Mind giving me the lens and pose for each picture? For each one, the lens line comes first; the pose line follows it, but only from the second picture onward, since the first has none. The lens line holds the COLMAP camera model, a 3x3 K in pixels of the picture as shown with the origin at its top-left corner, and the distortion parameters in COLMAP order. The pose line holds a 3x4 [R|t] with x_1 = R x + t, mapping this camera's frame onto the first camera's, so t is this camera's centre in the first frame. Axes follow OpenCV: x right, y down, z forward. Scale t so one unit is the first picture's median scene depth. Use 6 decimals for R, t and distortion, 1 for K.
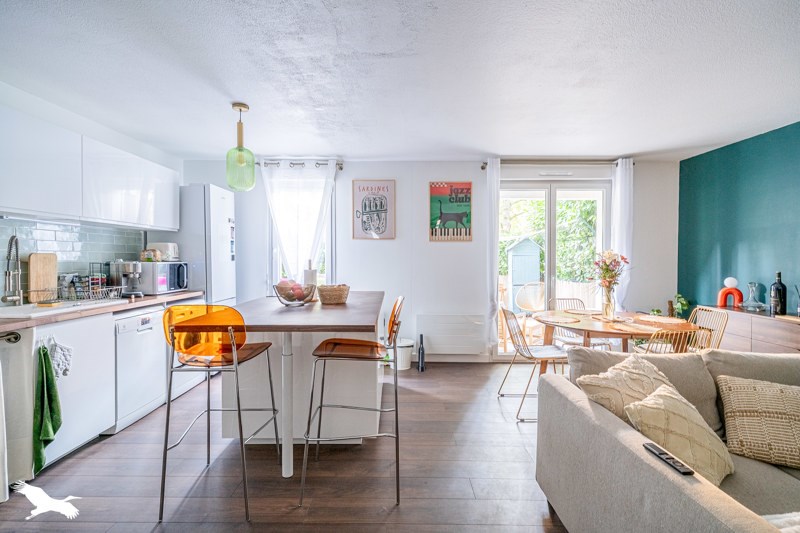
lens RADIAL K [[387.8, 0, 399.0], [0, 387.8, 261.1], [0, 0, 1]] dist [0.000398, -0.000042]
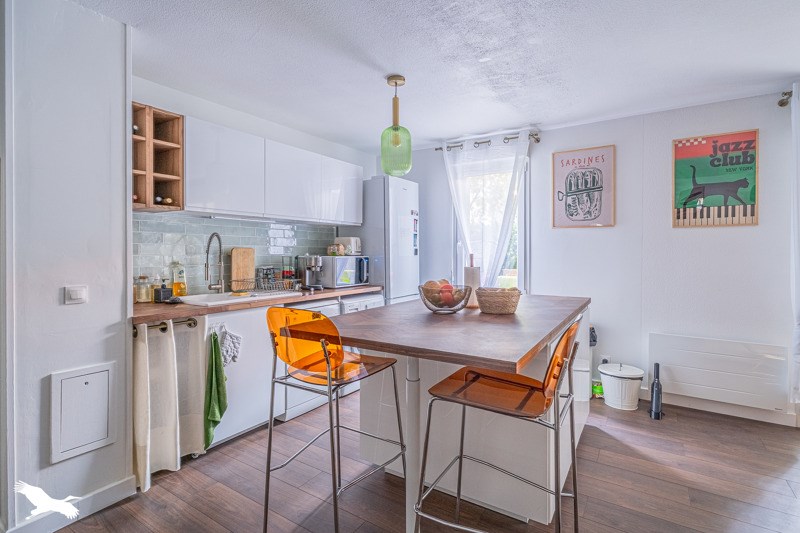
lens RADIAL K [[387.0, 0, 398.3], [0, 387.0, 254.4], [0, 0, 1]] dist [0.002355, 0.000599]
pose [[0.836249, 0.002757, -0.548343, 0.071585], [-0.004432, 0.999989, -0.001732, -0.000846], [0.548332, 0.003879, 0.836252, 0.247242]]
